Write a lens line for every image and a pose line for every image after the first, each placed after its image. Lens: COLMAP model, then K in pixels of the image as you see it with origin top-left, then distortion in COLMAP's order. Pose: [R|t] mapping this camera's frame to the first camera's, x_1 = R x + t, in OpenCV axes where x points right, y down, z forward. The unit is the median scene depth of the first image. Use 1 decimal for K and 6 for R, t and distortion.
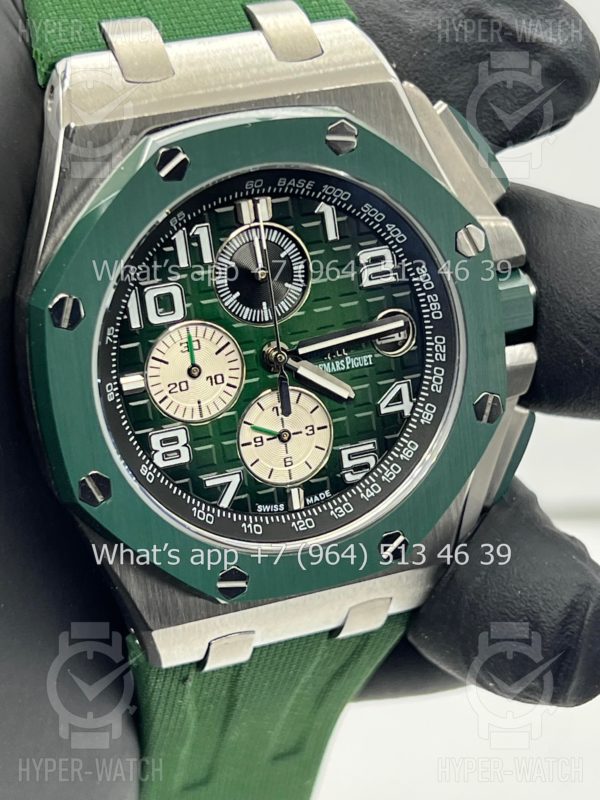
lens RADIAL K [[1862.3, 0, 300.0], [0, 1862.3, 400.0], [0, 0, 1]] dist [0.338931, -2.311036]
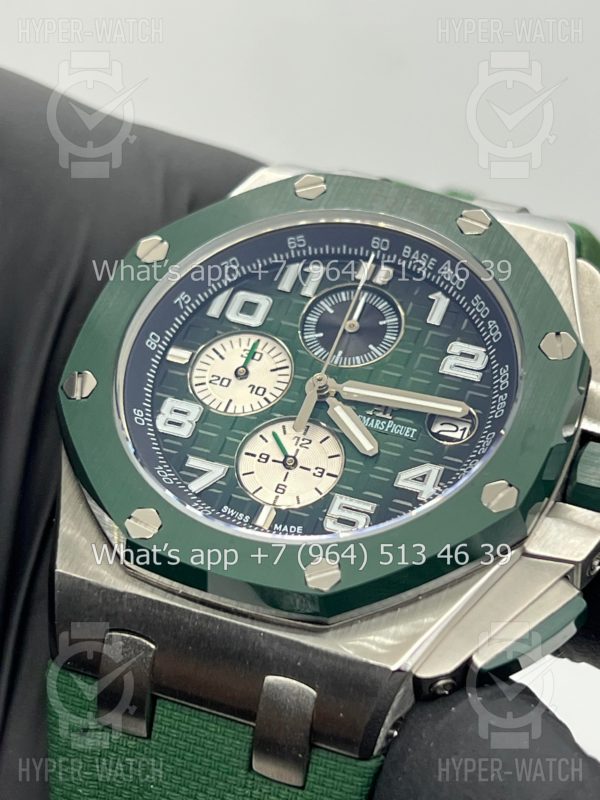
lens RADIAL K [[1862.3, 0, 300.0], [0, 1862.3, 400.0], [0, 0, 1]] dist [0.338931, -2.311036]
pose [[0.781982, 0.136215, -0.608235, 0.556478], [-0.539398, 0.636878, -0.550851, 0.508888], [0.312338, 0.758836, 0.571501, 0.456573]]
